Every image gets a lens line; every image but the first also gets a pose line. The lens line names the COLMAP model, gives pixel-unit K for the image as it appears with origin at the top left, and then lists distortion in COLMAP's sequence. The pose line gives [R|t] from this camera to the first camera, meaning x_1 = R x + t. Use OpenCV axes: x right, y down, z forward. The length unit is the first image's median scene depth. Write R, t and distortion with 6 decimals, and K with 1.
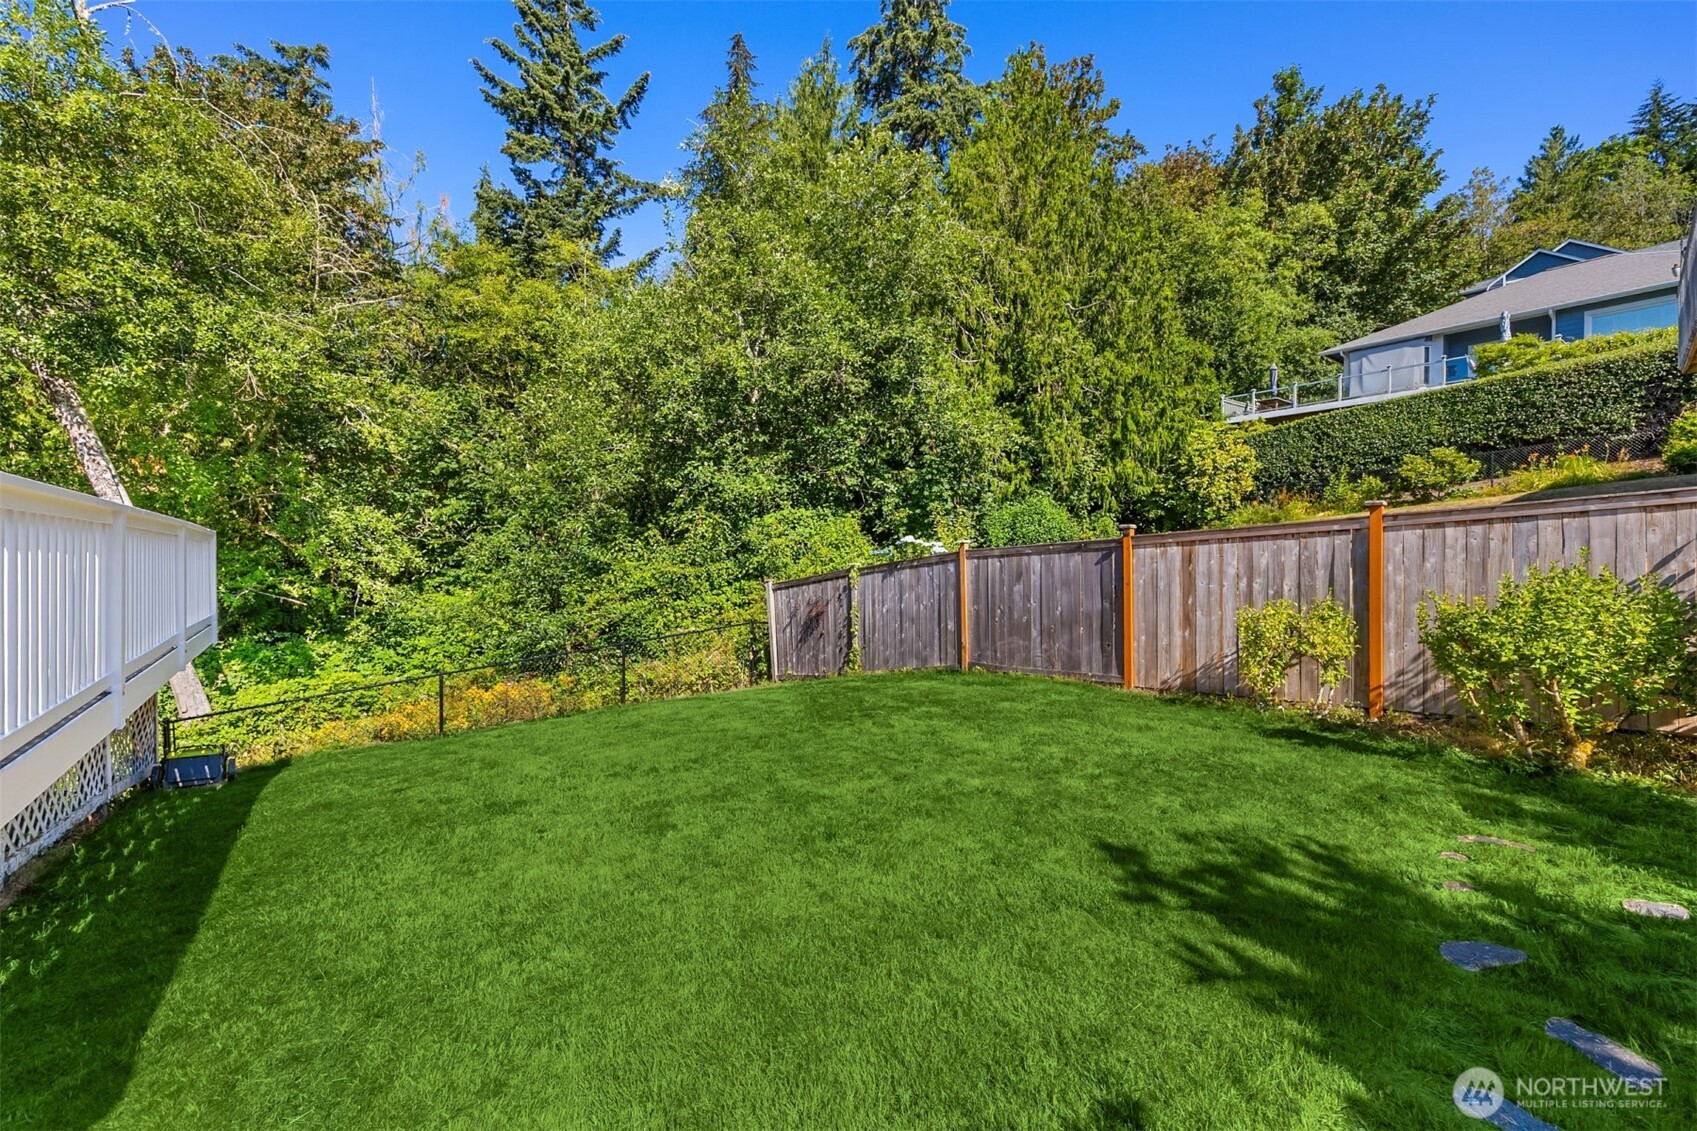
lens RADIAL K [[693.1, 0, 841.9], [0, 693.1, 571.3], [0, 0, 1]] dist [0.000358, 0.000292]
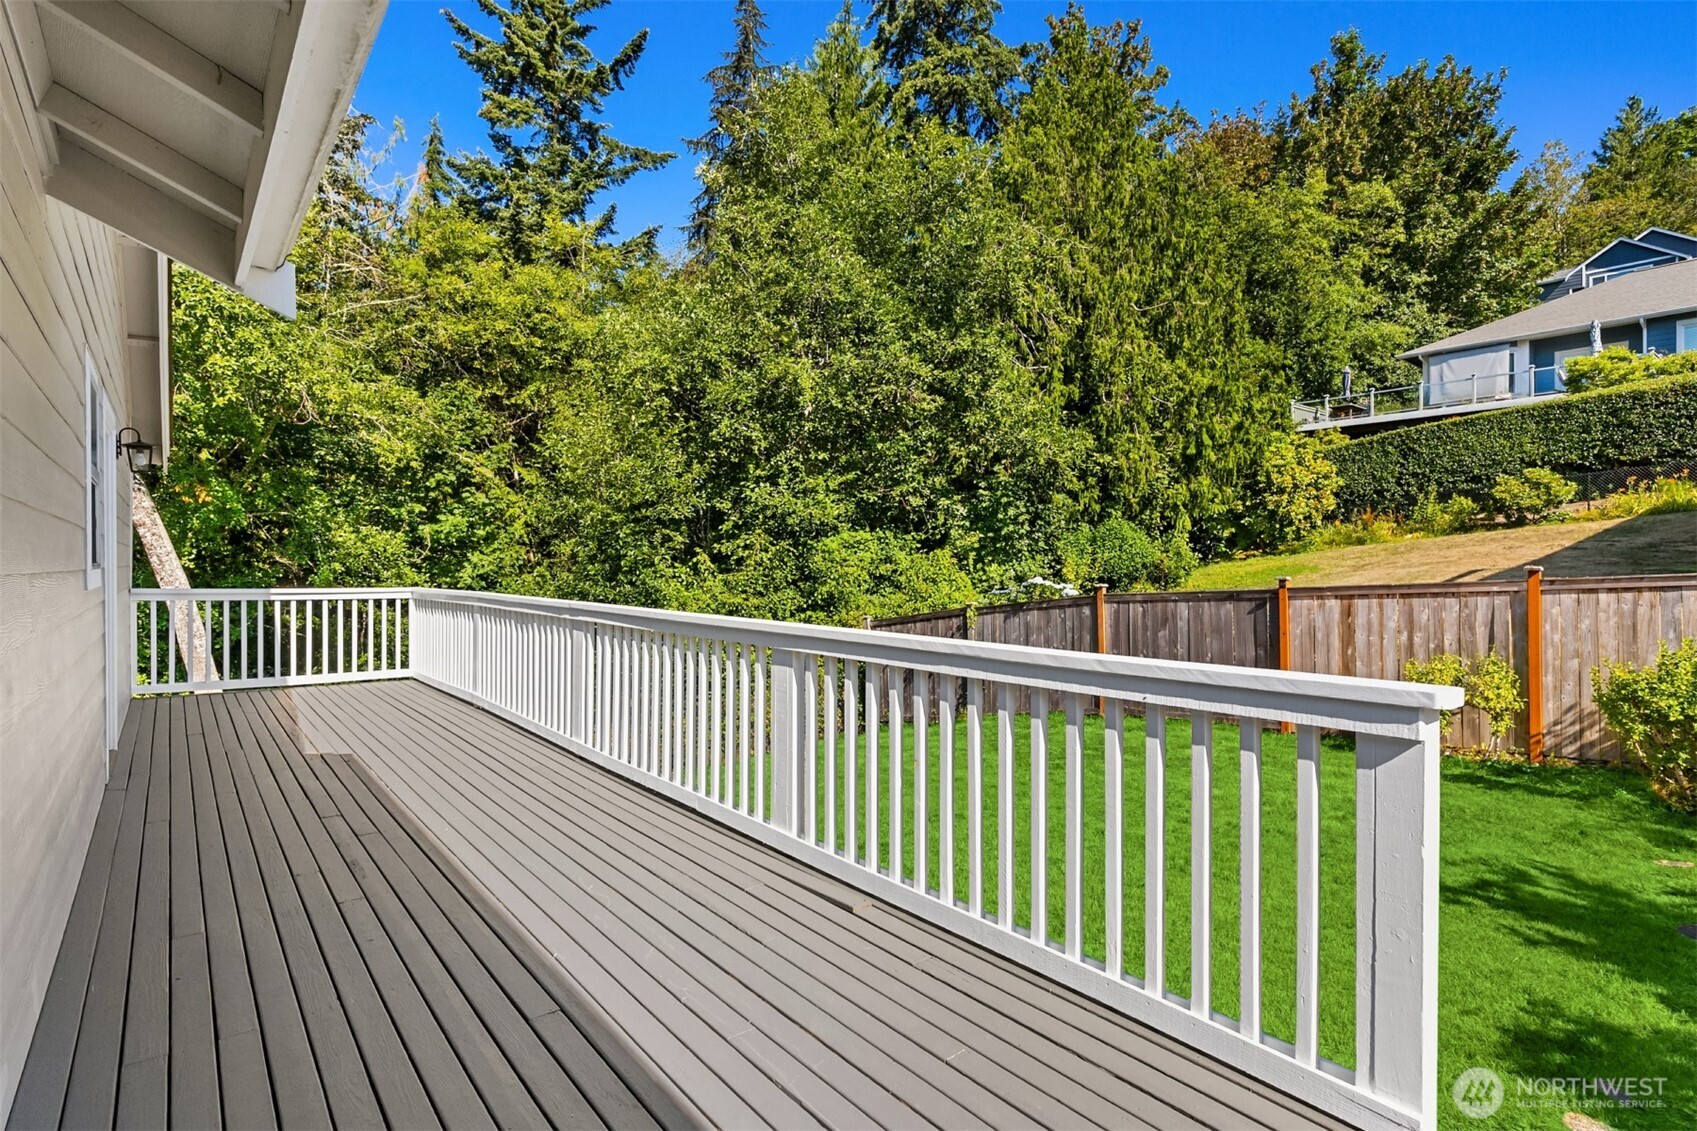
lens RADIAL K [[825.9, 0, 832.1], [0, 825.9, 566.0], [0, 0, 1]] dist [-0.000738, 0.000173]
pose [[0.999516, -0.000391, 0.031118, -0.112172], [0.000863, 0.999885, -0.015152, -0.023870], [-0.031109, 0.015172, 0.999401, -0.081394]]
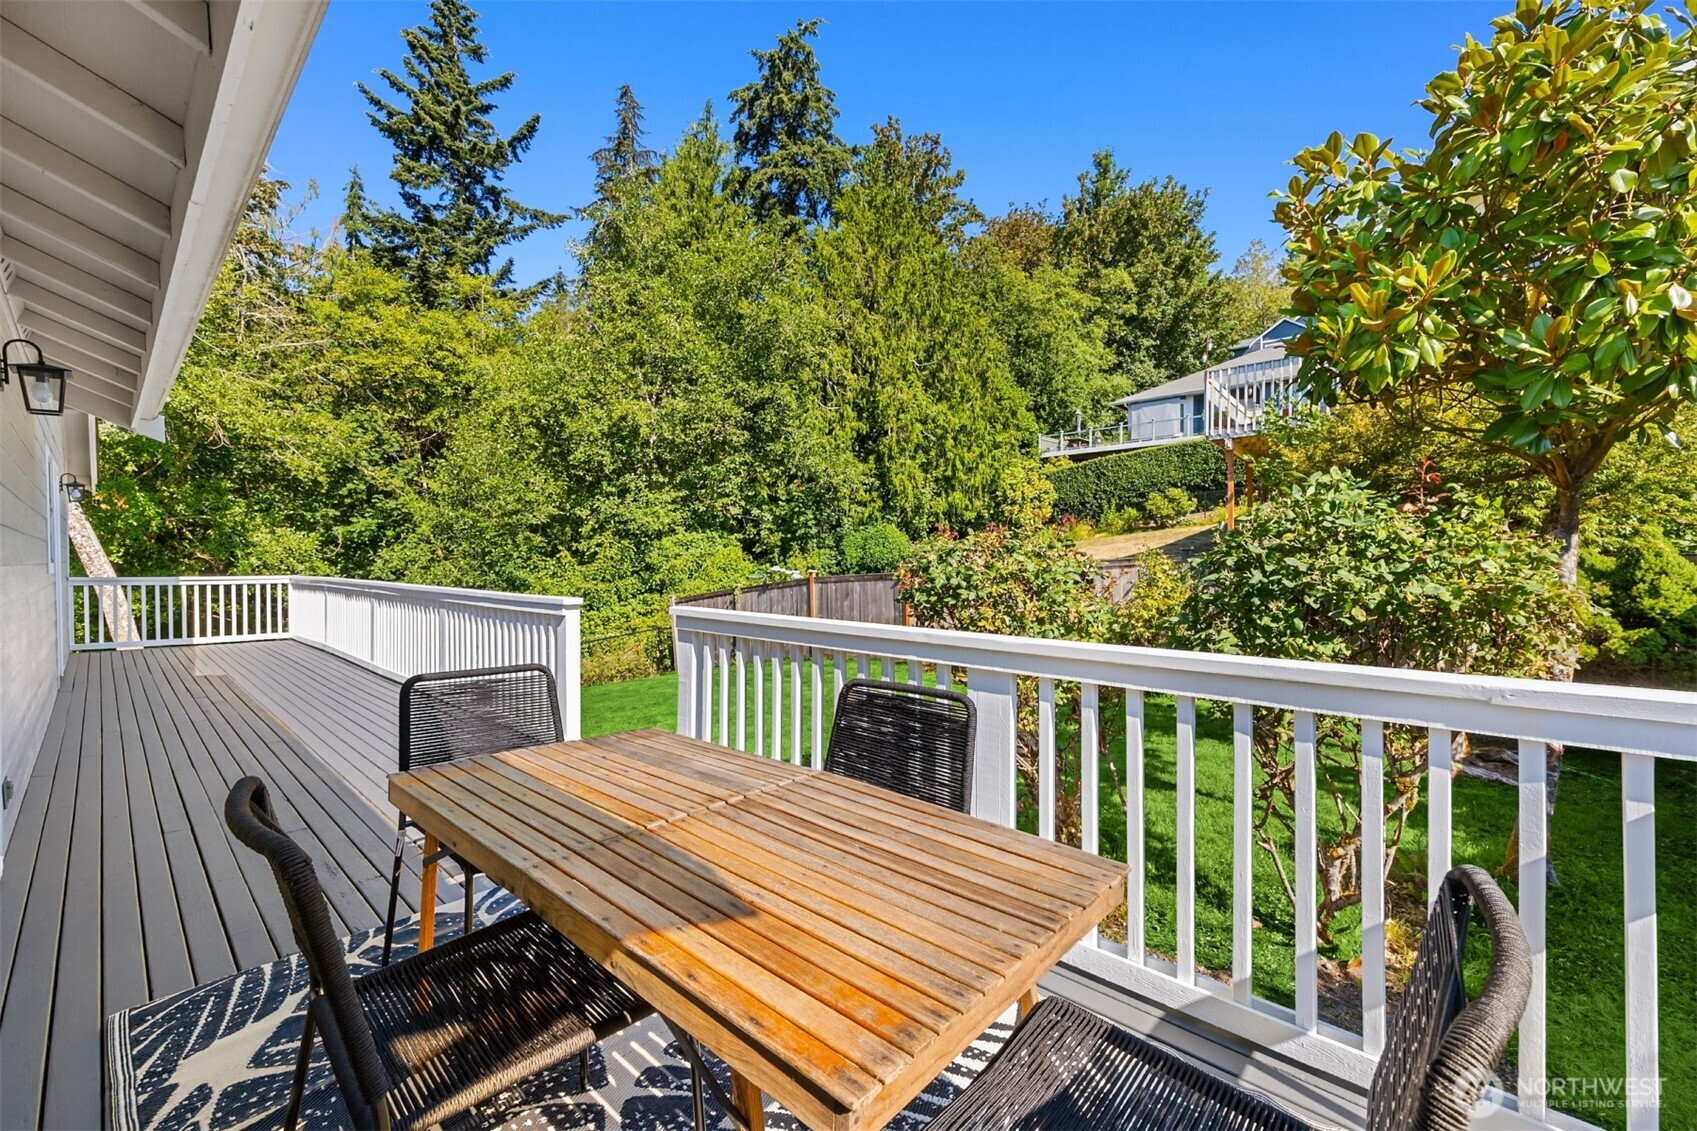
lens RADIAL K [[708.6, 0, 841.1], [0, 708.6, 566.5], [0, 0, 1]] dist [0.001014, 0.000311]
pose [[0.986769, -0.007028, 0.161982, -0.003759], [0.007712, 0.999964, -0.003592, -0.021359], [-0.161951, 0.004793, 0.986787, -0.225180]]
